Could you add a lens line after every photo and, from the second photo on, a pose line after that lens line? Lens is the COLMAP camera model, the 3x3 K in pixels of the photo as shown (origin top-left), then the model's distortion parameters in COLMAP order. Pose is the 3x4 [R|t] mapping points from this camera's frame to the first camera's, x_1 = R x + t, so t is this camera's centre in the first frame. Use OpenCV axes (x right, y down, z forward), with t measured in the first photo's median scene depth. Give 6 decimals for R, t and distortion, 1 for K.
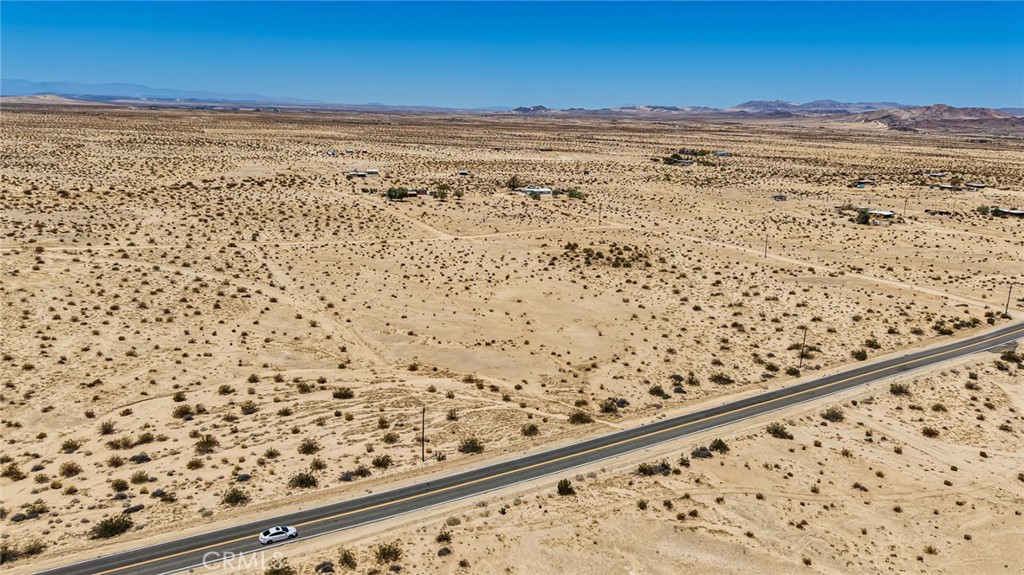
lens RADIAL K [[697.0, 0, 501.7], [0, 697.0, 282.8], [0, 0, 1]] dist [0.050478, -0.061126]
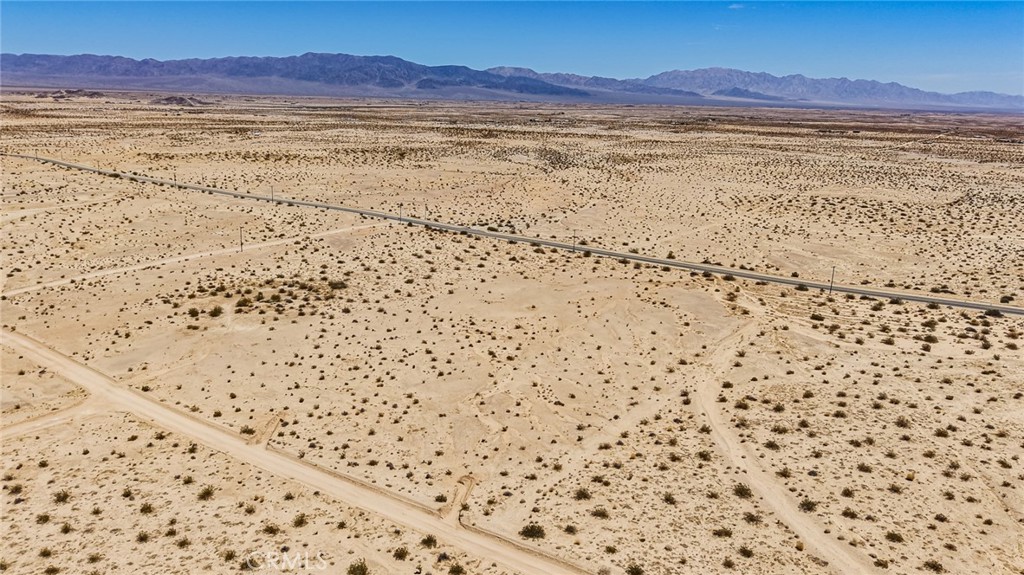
lens RADIAL K [[701.8, 0, 503.5], [0, 701.8, 260.6], [0, 0, 1]] dist [0.040594, -0.045702]
pose [[-0.401296, -0.243235, 0.883062, -0.846995], [0.185298, 0.922603, 0.338332, -0.391432], [-0.897010, 0.299401, -0.325165, 1.391368]]
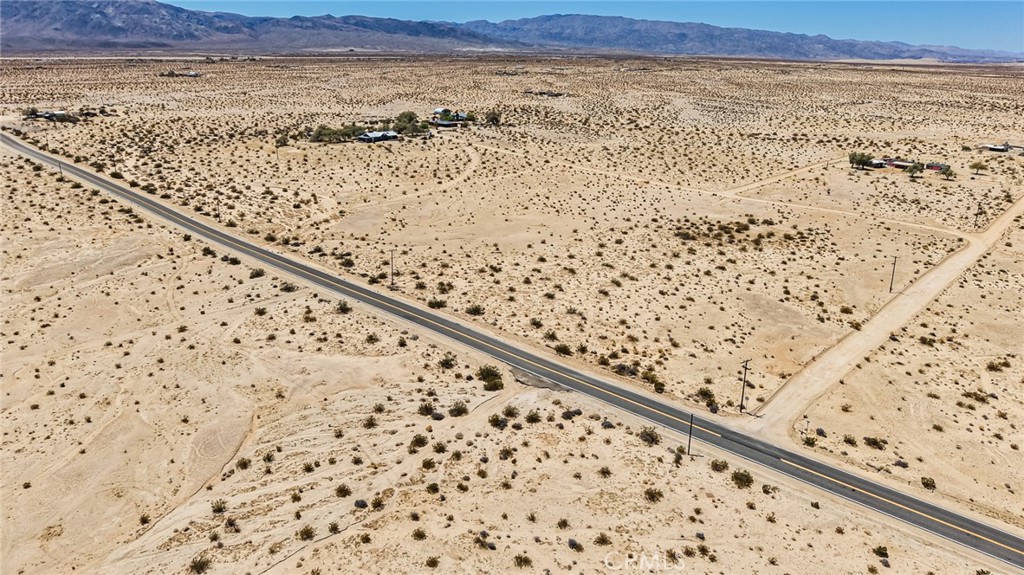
lens RADIAL K [[691.6, 0, 502.2], [0, 691.6, 285.7], [0, 0, 1]] dist [0.047518, -0.057772]
pose [[0.268864, 0.287388, -0.919304, 1.203548], [-0.239669, 0.944390, 0.225136, -0.138504], [0.932883, 0.159798, 0.322790, 0.647715]]
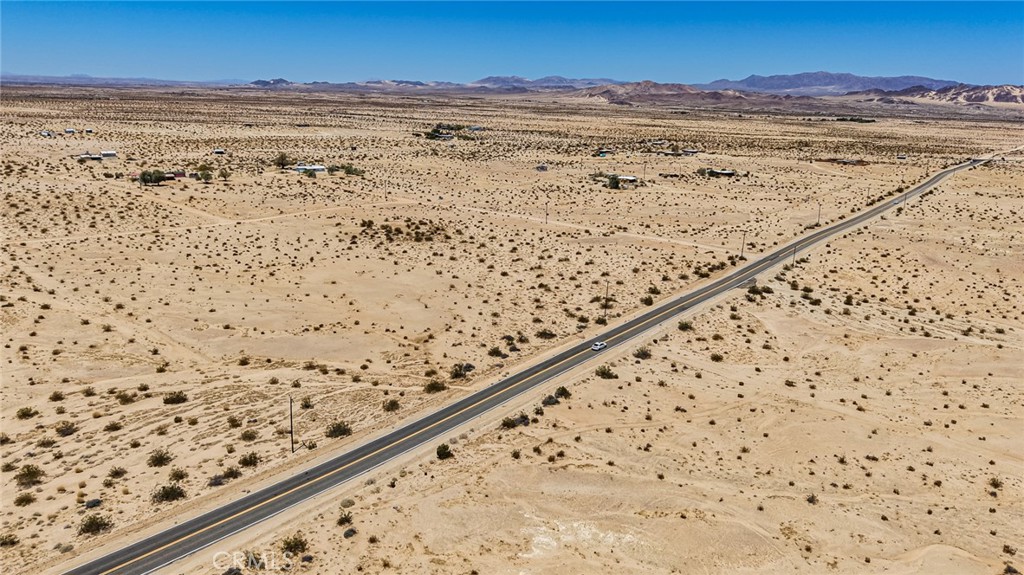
lens RADIAL K [[697.0, 0, 501.7], [0, 697.0, 282.8], [0, 0, 1]] dist [0.050478, -0.061126]
pose [[0.940027, -0.091039, 0.328726, -0.078003], [0.079803, 0.995676, 0.047541, -0.000950], [-0.331632, -0.018456, 0.943228, -0.003936]]
